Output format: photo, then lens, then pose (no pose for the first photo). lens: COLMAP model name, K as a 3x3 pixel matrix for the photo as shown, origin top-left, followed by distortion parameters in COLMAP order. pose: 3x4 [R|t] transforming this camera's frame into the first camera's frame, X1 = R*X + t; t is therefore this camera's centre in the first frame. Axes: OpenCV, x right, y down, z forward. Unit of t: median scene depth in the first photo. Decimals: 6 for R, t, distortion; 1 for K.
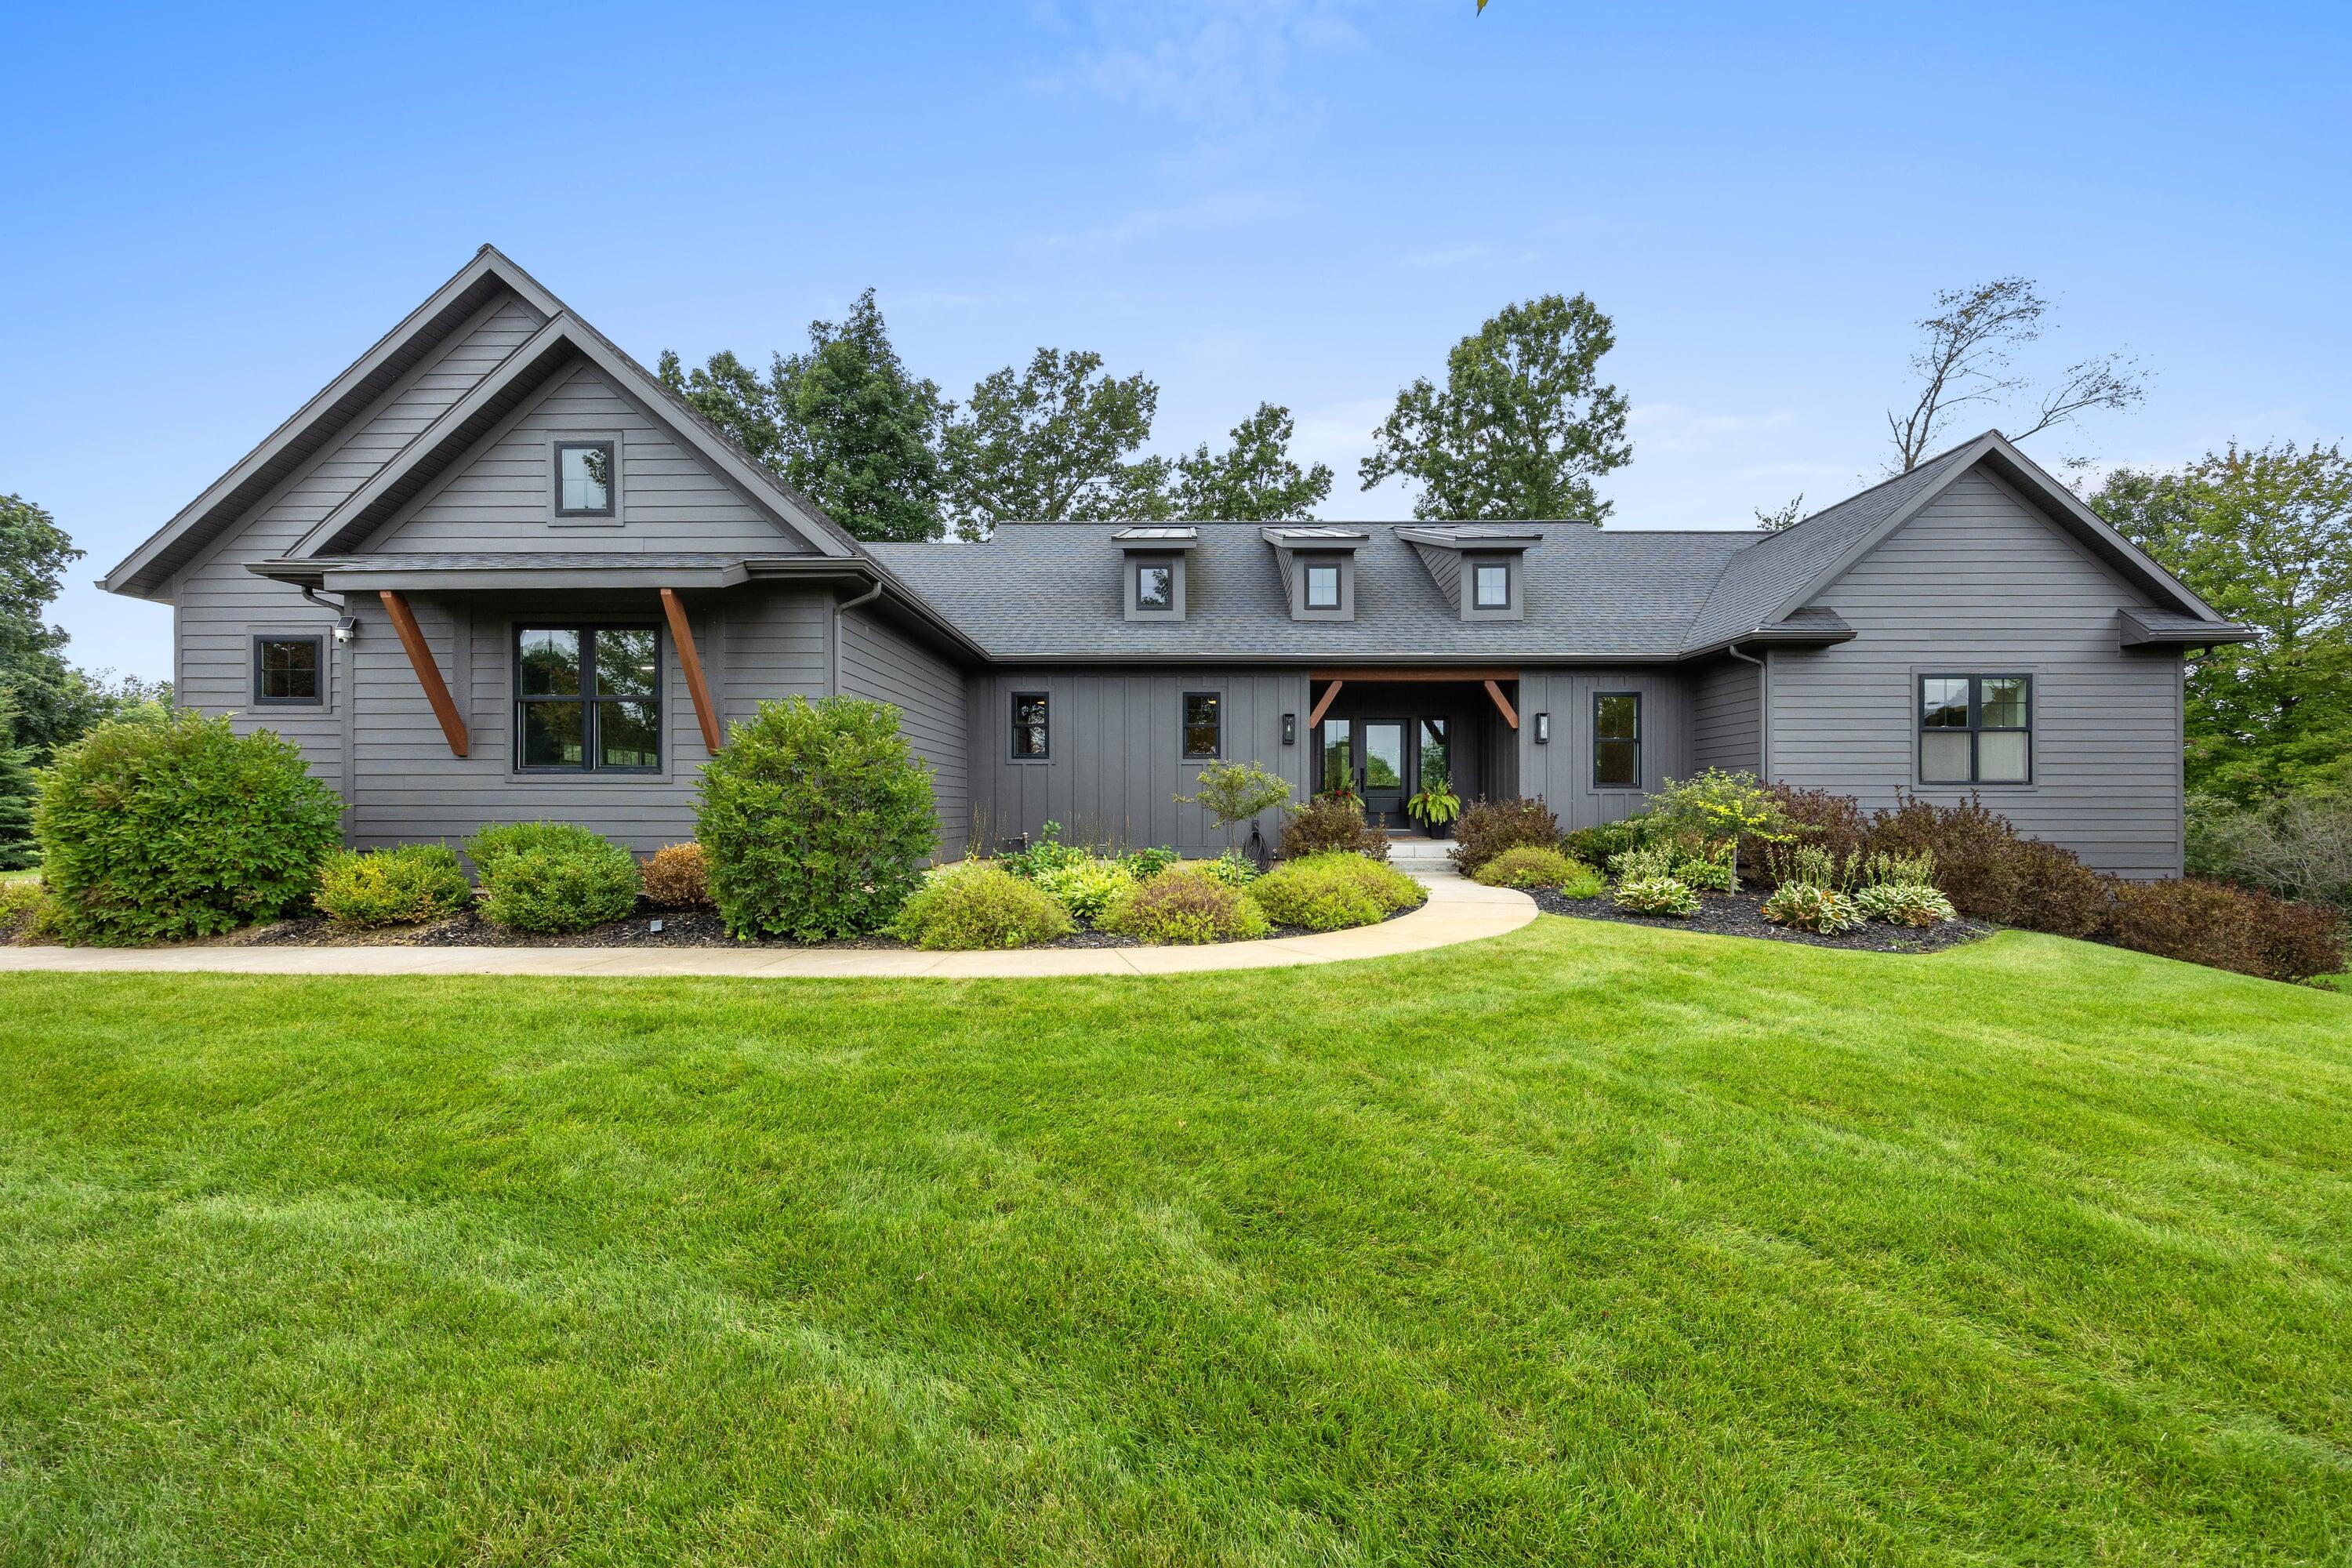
lens RADIAL K [[940.7, 0, 1175.6], [0, 940.7, 809.7], [0, 0, 1]] dist [0.000023, 0.000007]
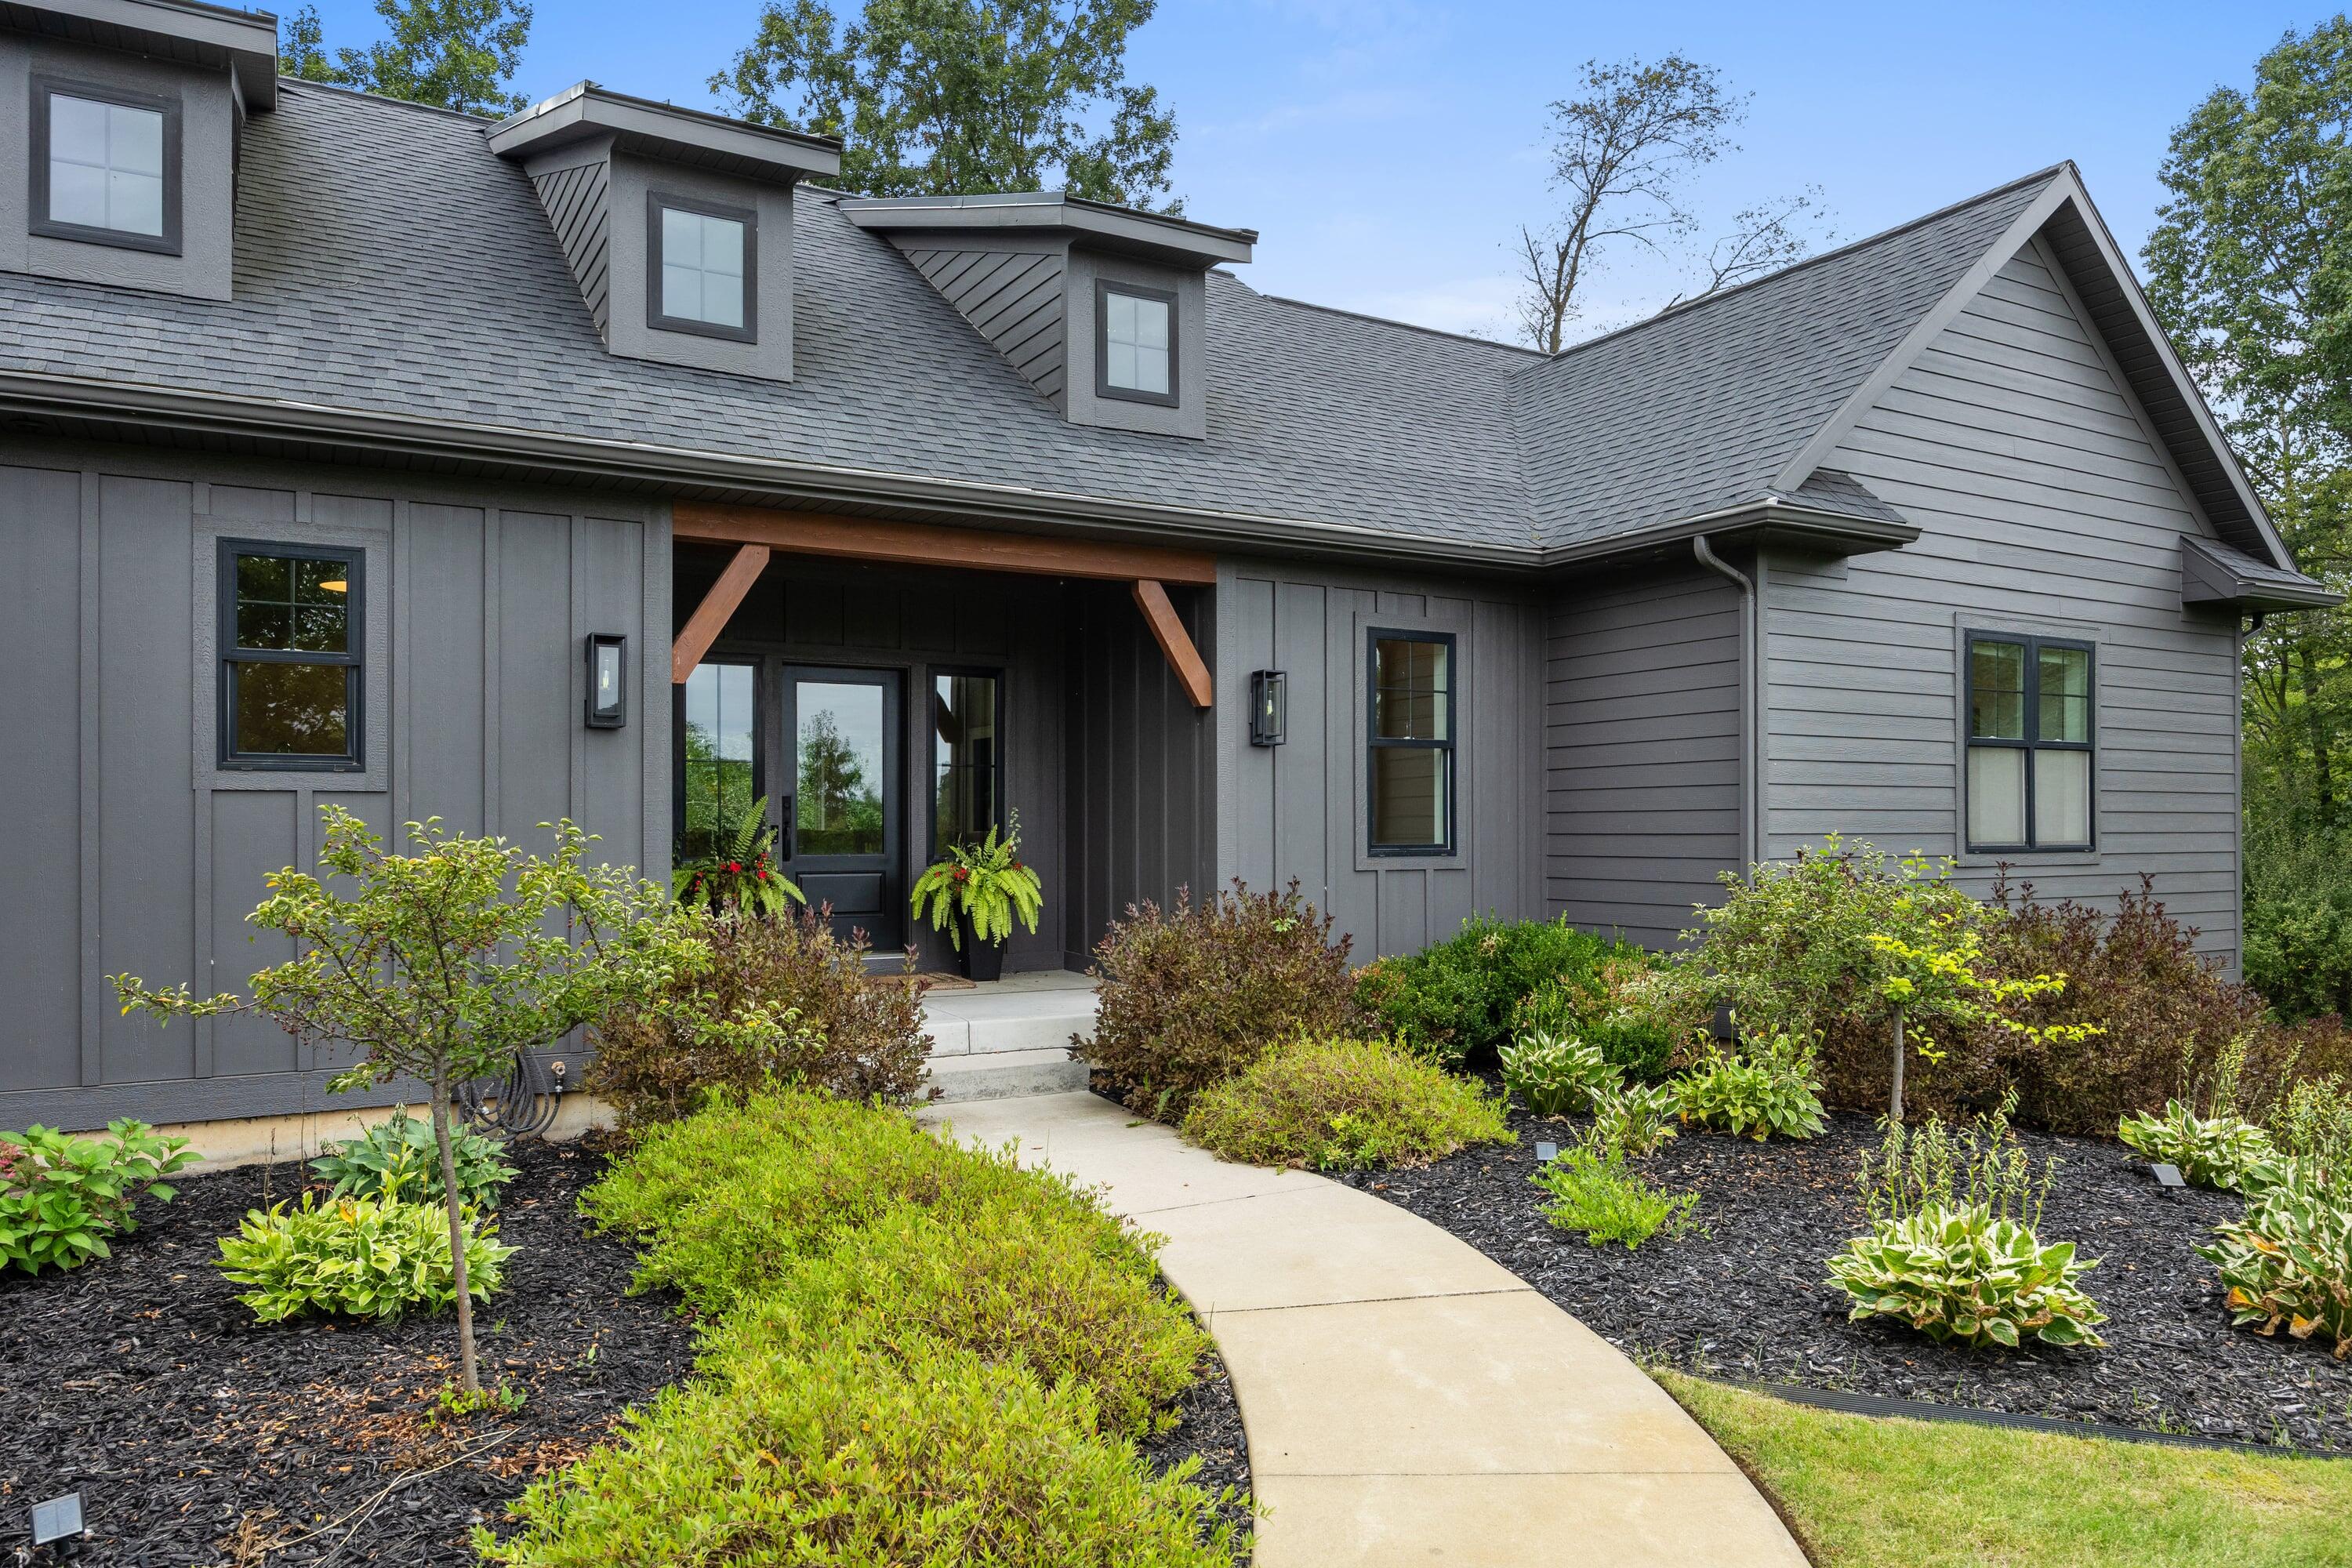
lens RADIAL K [[1559.9, 0, 1180.2], [0, 1559.9, 819.0], [0, 0, 1]] dist [-0.035218, 0.052370]
pose [[0.857866, -0.000176, 0.513873, 0.016135], [0.001642, 0.999996, -0.002398, -0.036568], [-0.513870, 0.002901, 0.857863, 0.432124]]
